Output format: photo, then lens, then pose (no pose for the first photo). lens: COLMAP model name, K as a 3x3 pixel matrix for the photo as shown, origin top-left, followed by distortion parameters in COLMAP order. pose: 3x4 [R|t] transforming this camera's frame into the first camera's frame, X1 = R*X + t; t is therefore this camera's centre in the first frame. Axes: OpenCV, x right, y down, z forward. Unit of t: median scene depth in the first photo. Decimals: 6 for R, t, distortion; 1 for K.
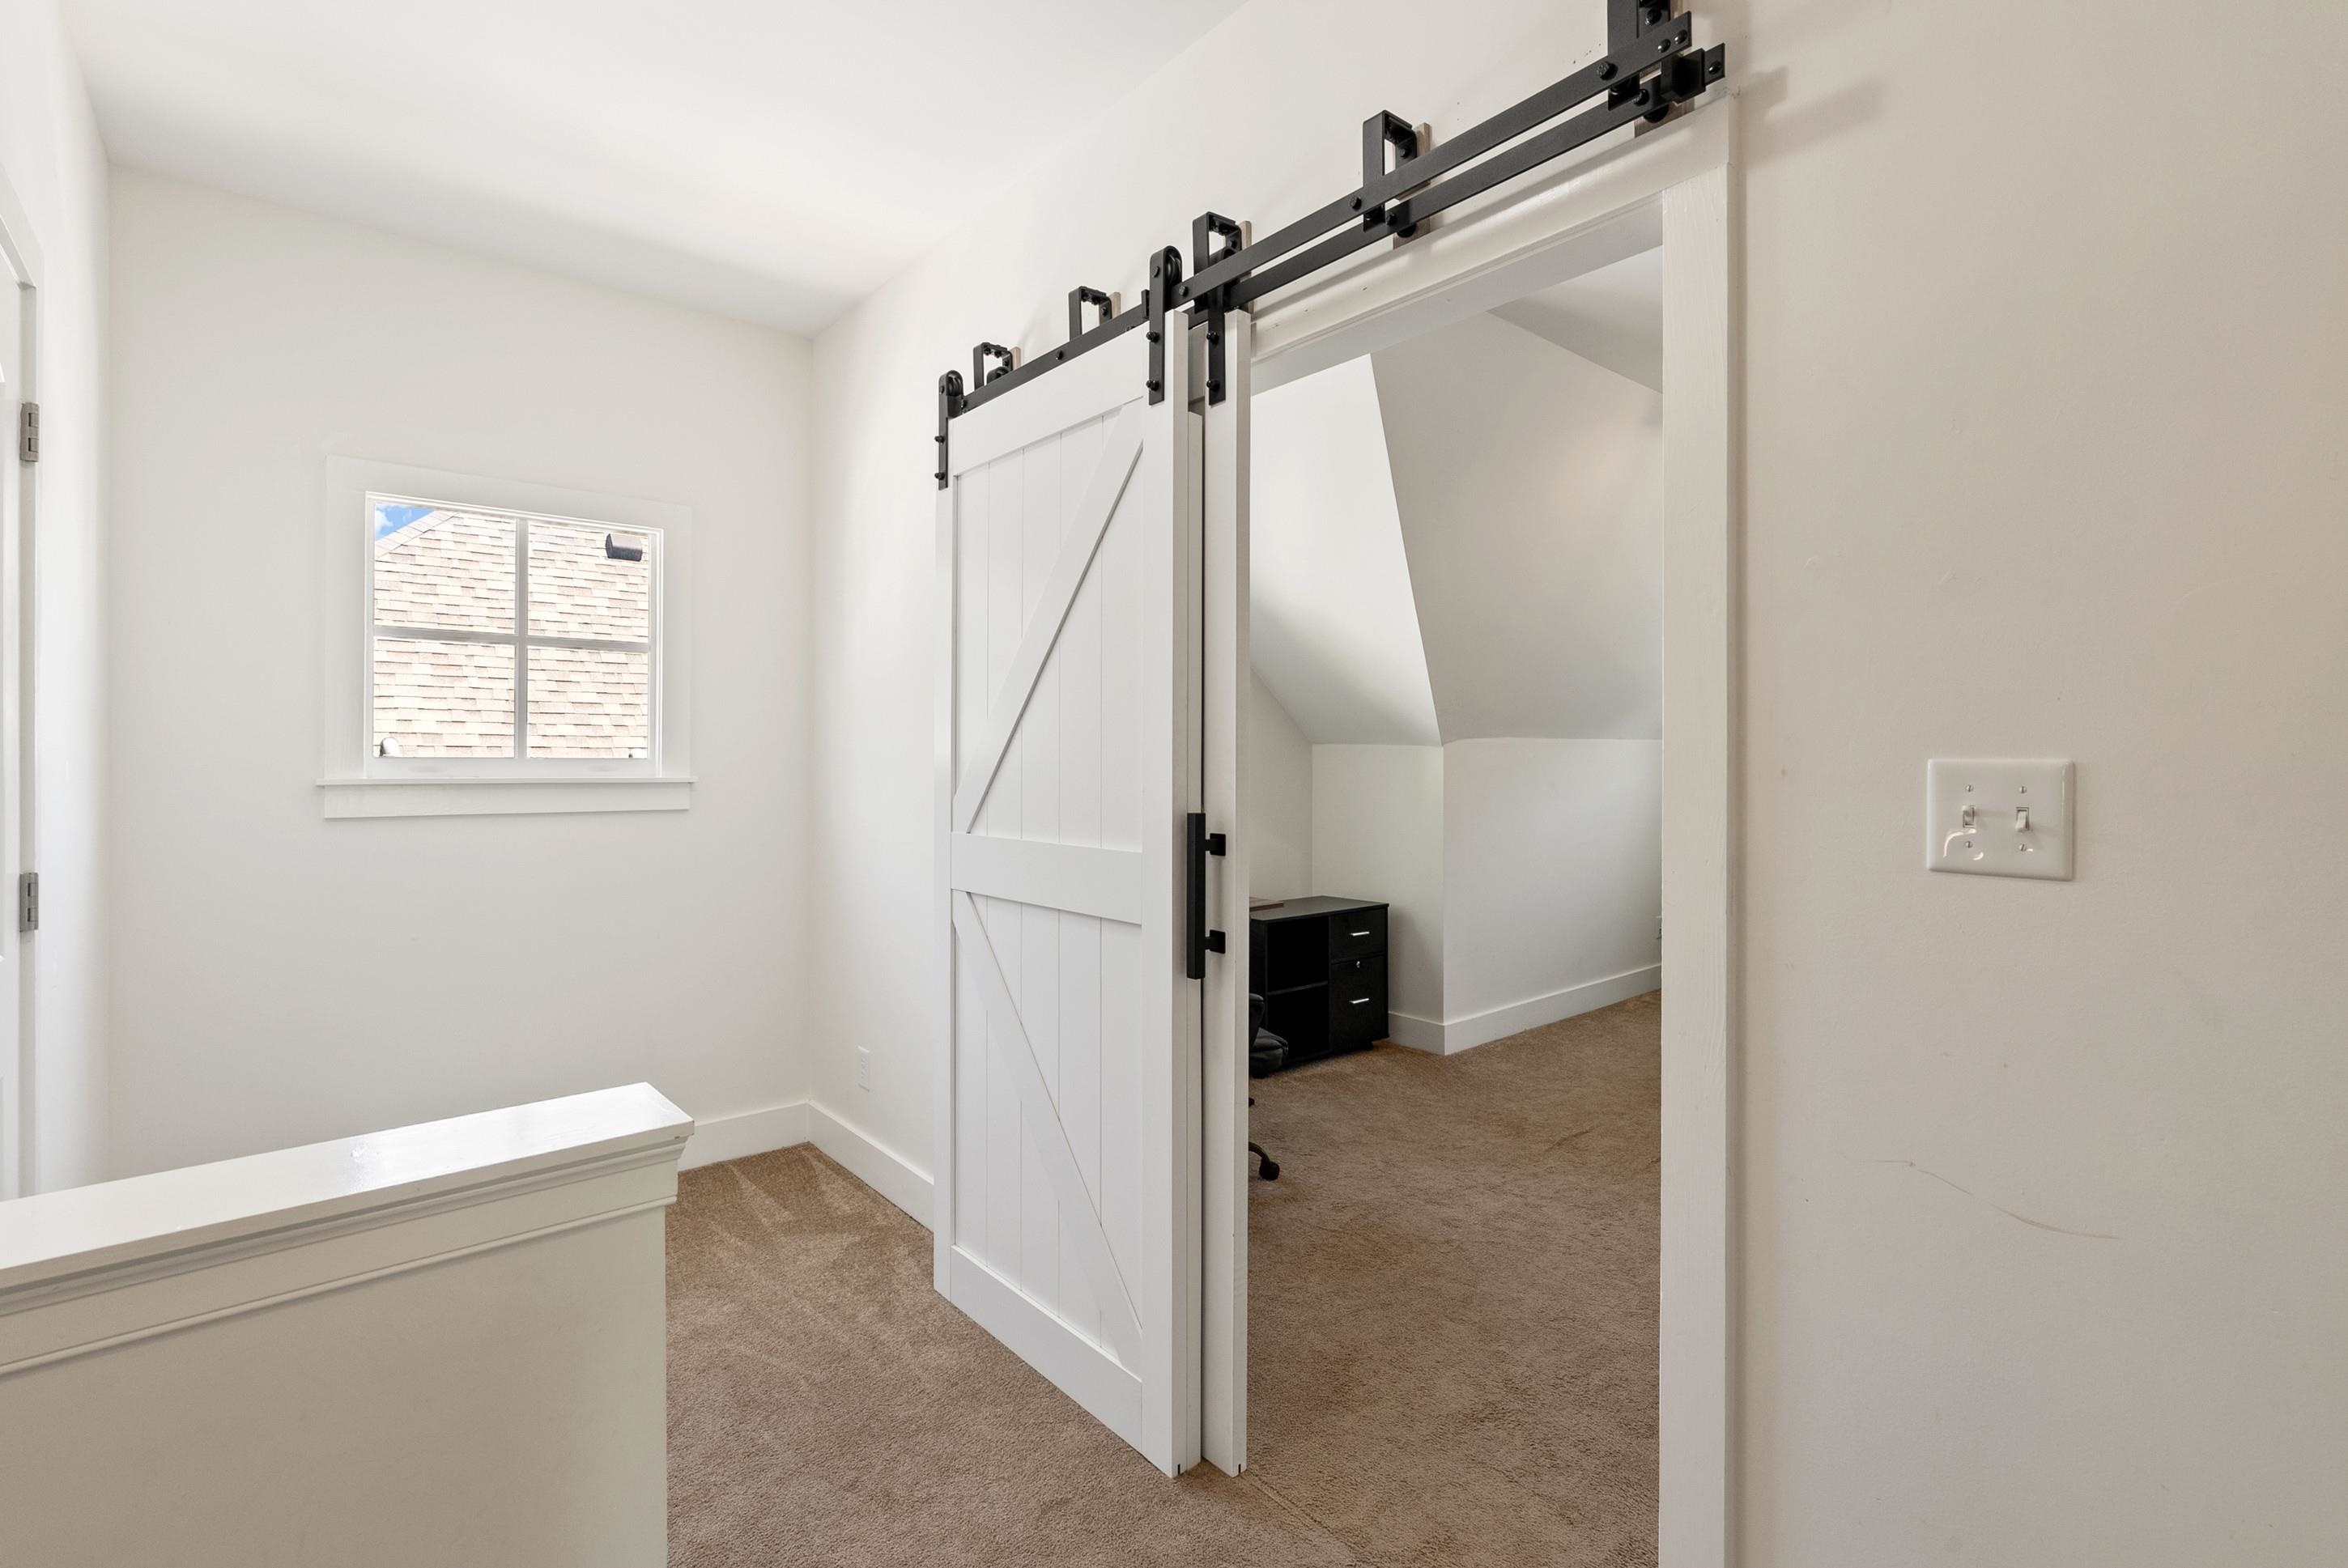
lens RADIAL K [[1073.8, 0, 1172.6], [0, 1073.8, 746.9], [0, 0, 1]] dist [-0.000504, -0.000150]
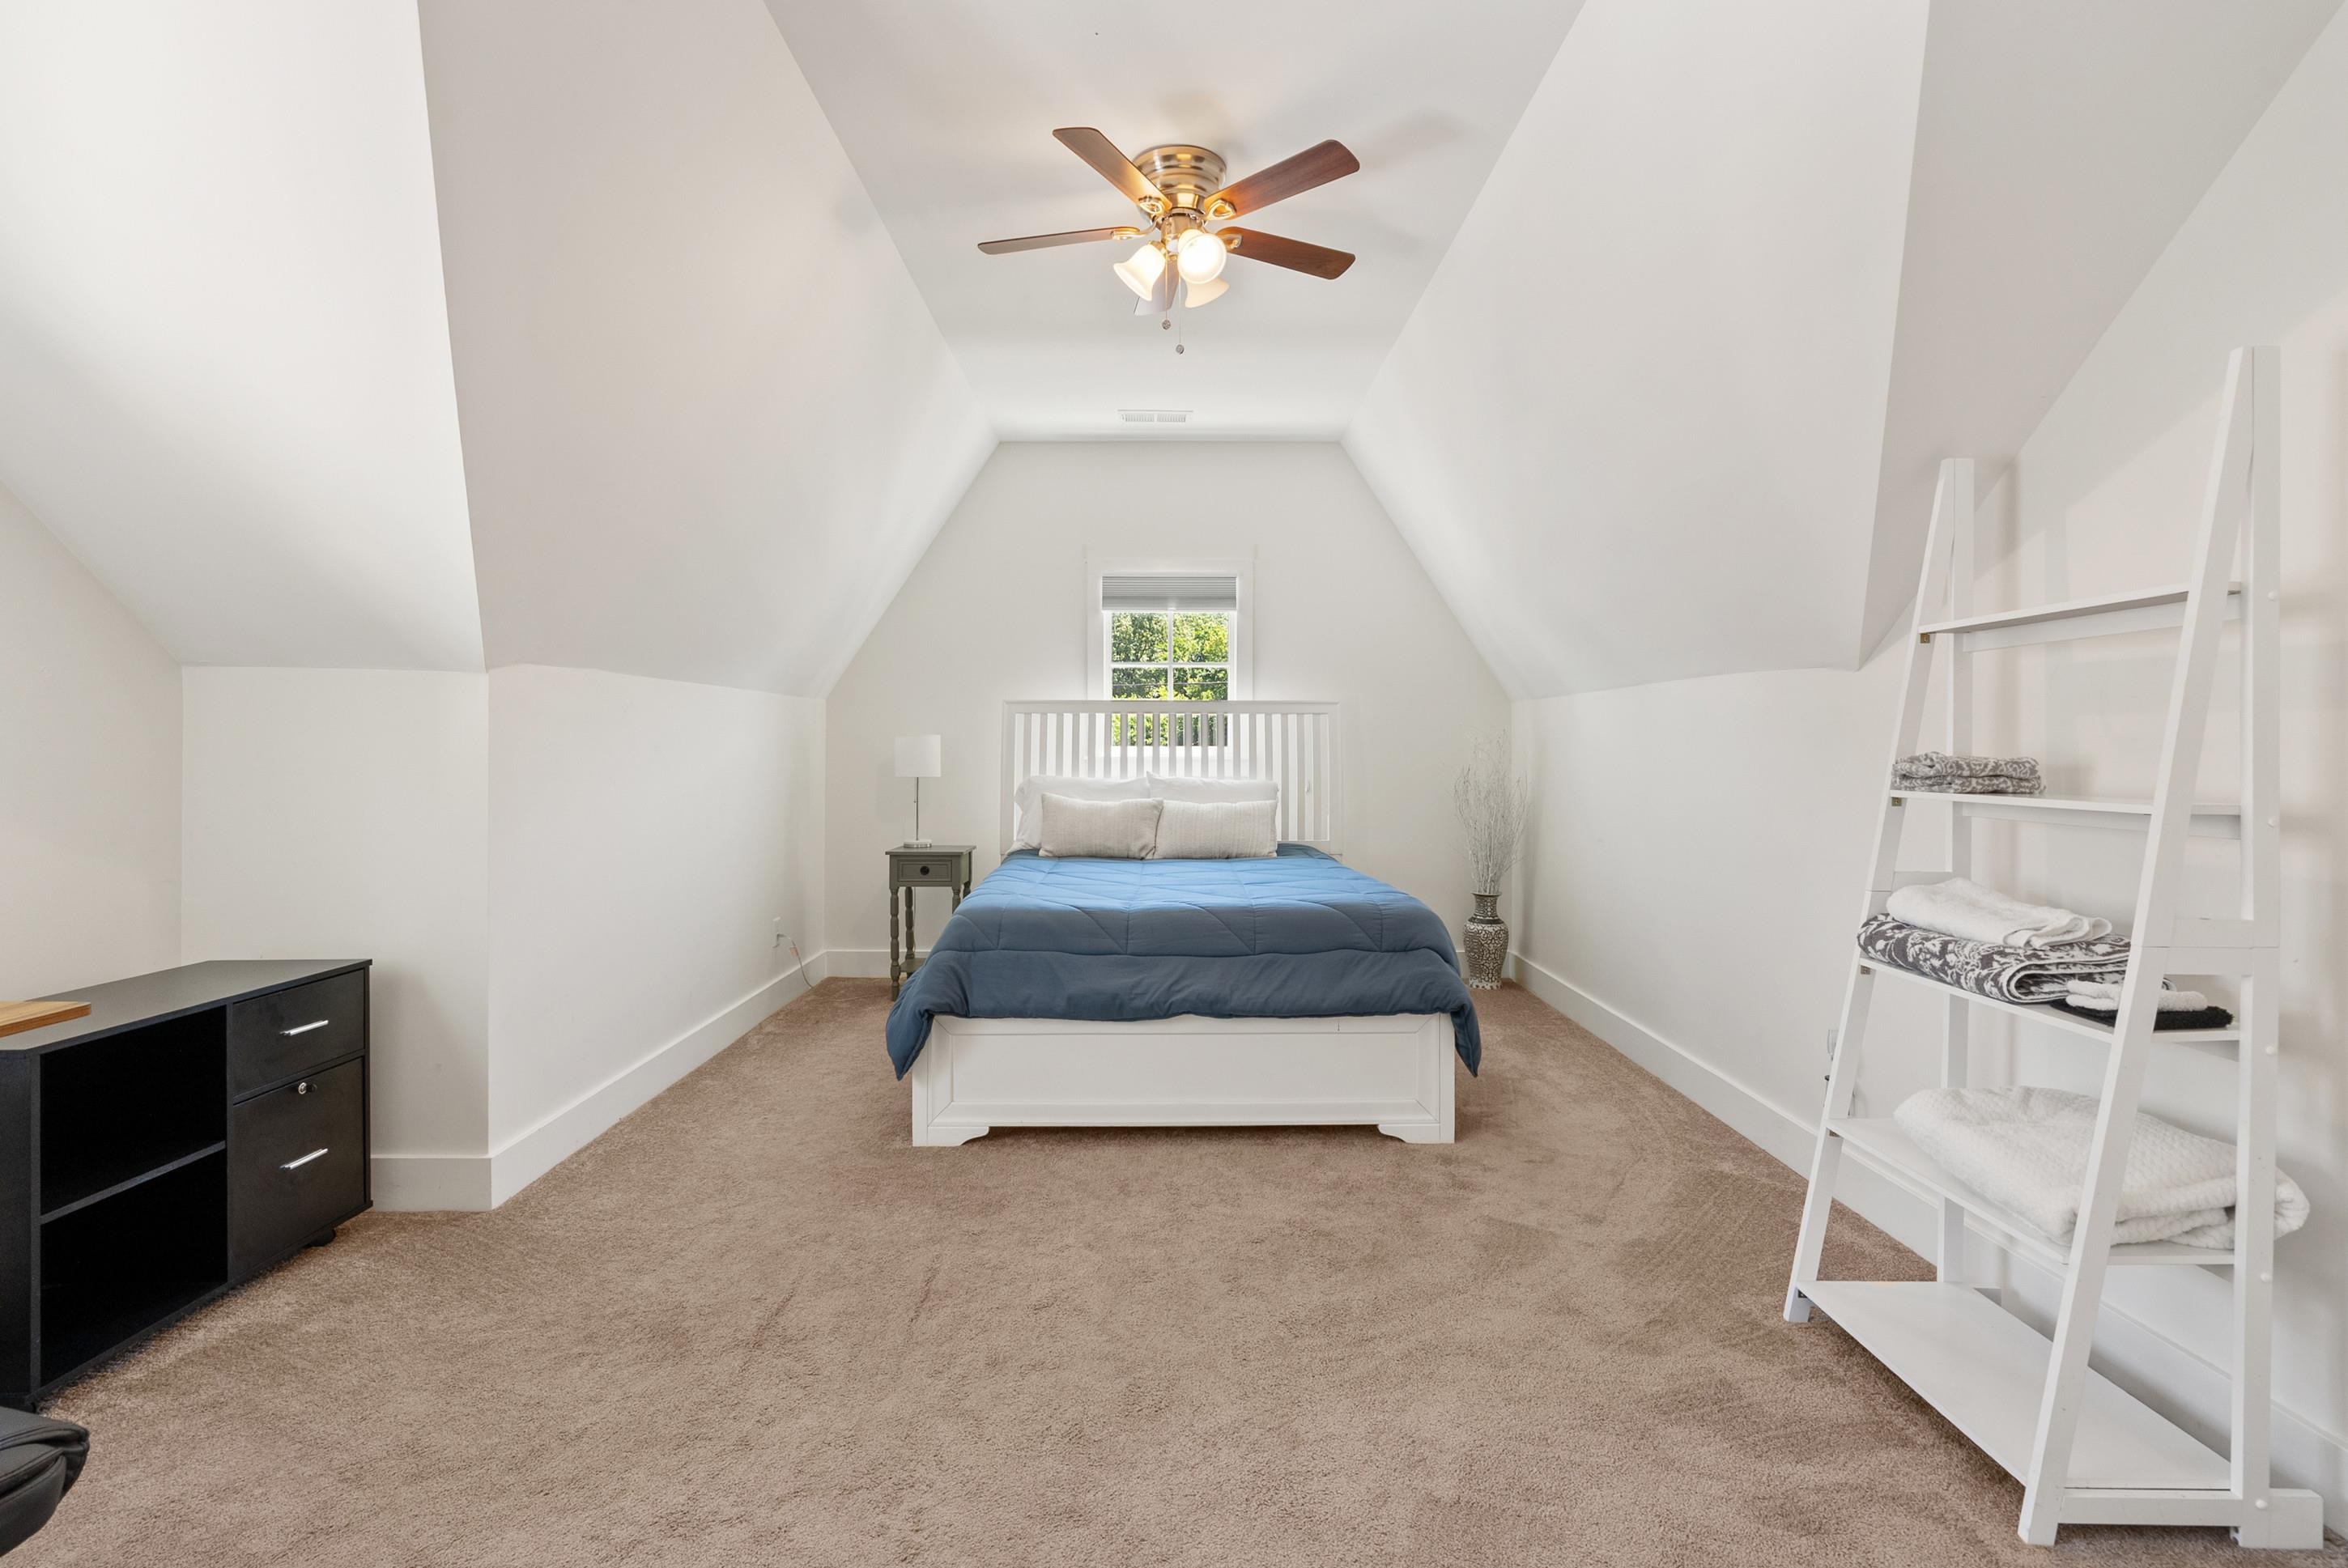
lens RADIAL K [[1073.8, 0, 1172.6], [0, 1073.8, 746.9], [0, 0, 1]] dist [-0.000504, -0.000150]
pose [[0.640505, 0.002219, 0.767951, 0.047780], [-0.007917, 0.999962, 0.003713, 0.036770], [-0.767913, -0.008458, 0.640498, 0.375930]]
